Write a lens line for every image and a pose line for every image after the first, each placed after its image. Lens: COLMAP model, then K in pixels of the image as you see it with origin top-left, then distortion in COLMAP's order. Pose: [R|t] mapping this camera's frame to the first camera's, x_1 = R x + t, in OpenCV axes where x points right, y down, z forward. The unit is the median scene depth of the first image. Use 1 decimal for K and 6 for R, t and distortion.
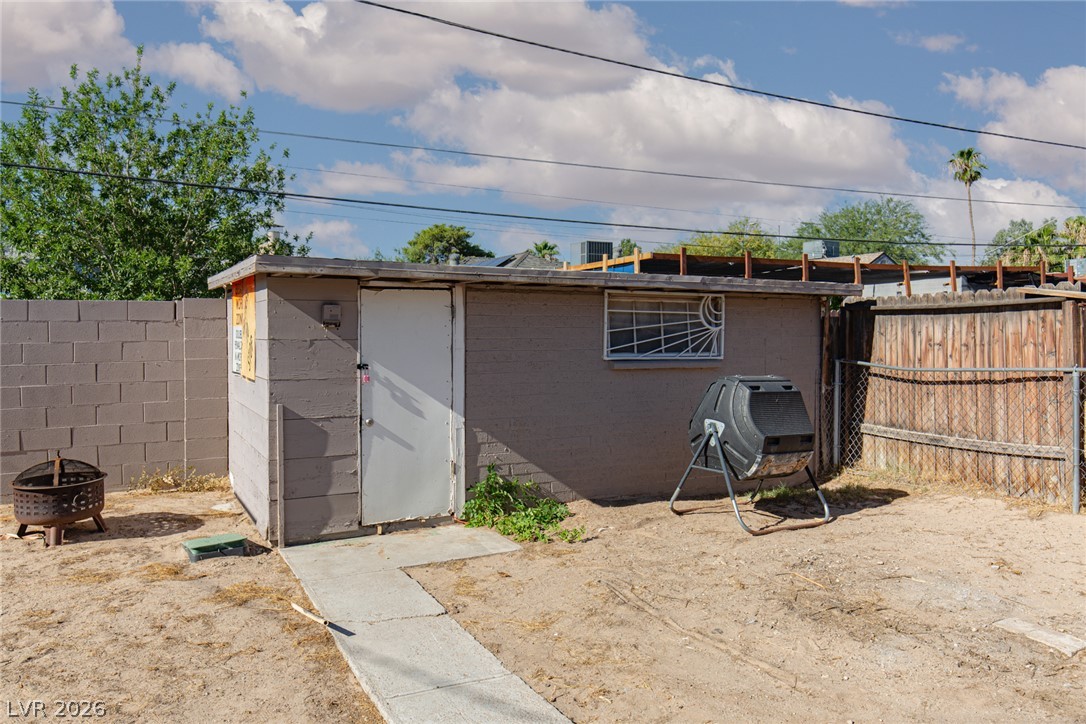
lens RADIAL K [[806.3, 0, 542.2], [0, 806.3, 341.7], [0, 0, 1]] dist [0.006299, 0.000826]
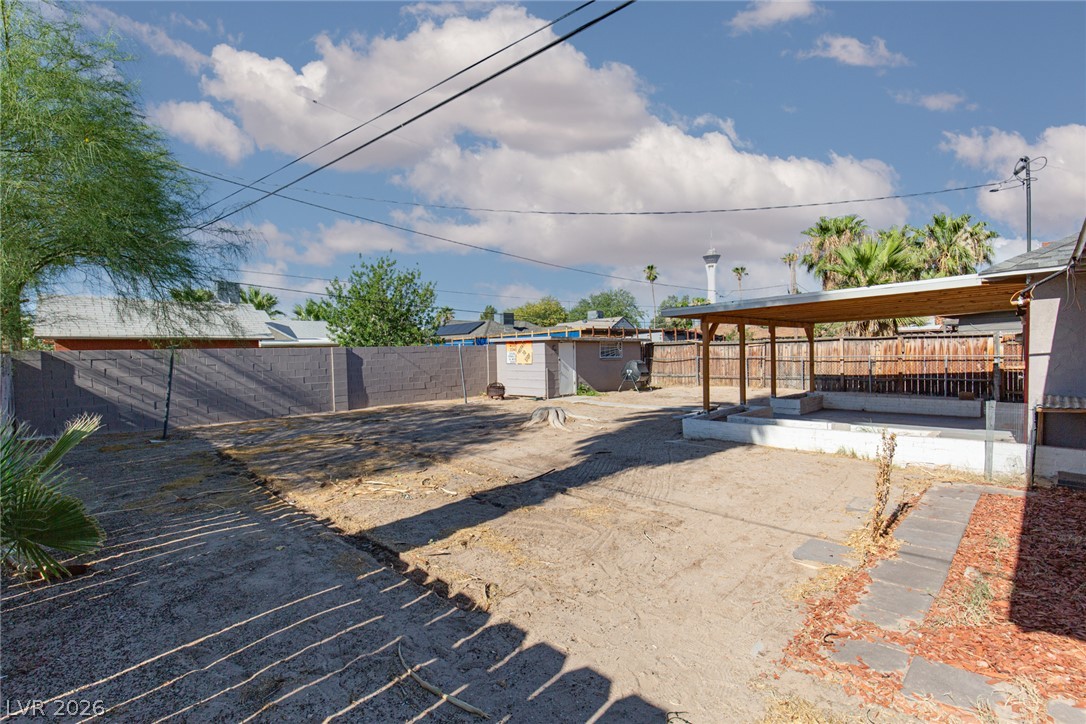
lens RADIAL K [[496.1, 0, 538.9], [0, 496.1, 366.0], [0, 0, 1]] dist [0.001190, -0.000007]
pose [[0.962137, -0.026878, 0.271238, -1.000598], [0.024041, 0.999616, 0.013775, 0.022041], [-0.271504, -0.006732, 0.962414, -1.510947]]
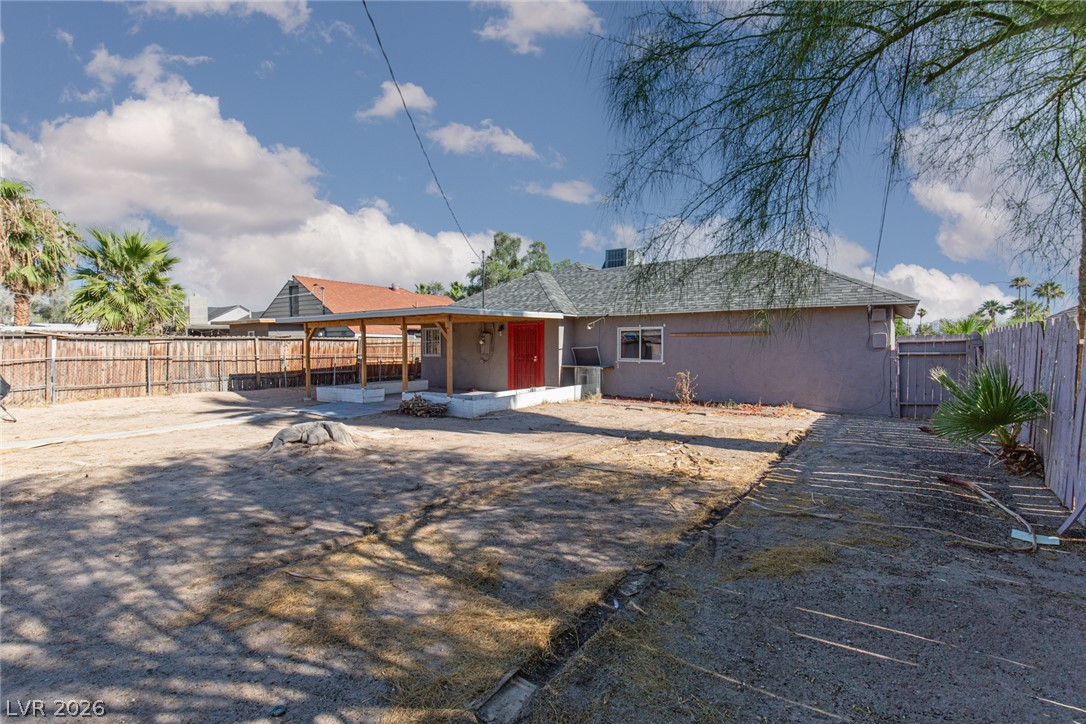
lens RADIAL K [[504.6, 0, 541.5], [0, 504.6, 382.0], [0, 0, 1]] dist [-0.000142, -0.000271]
pose [[-0.440303, -0.061303, 0.895754, -1.808052], [0.016488, 0.996946, 0.076333, 0.007807], [-0.897698, 0.048379, -0.437947, 0.149489]]
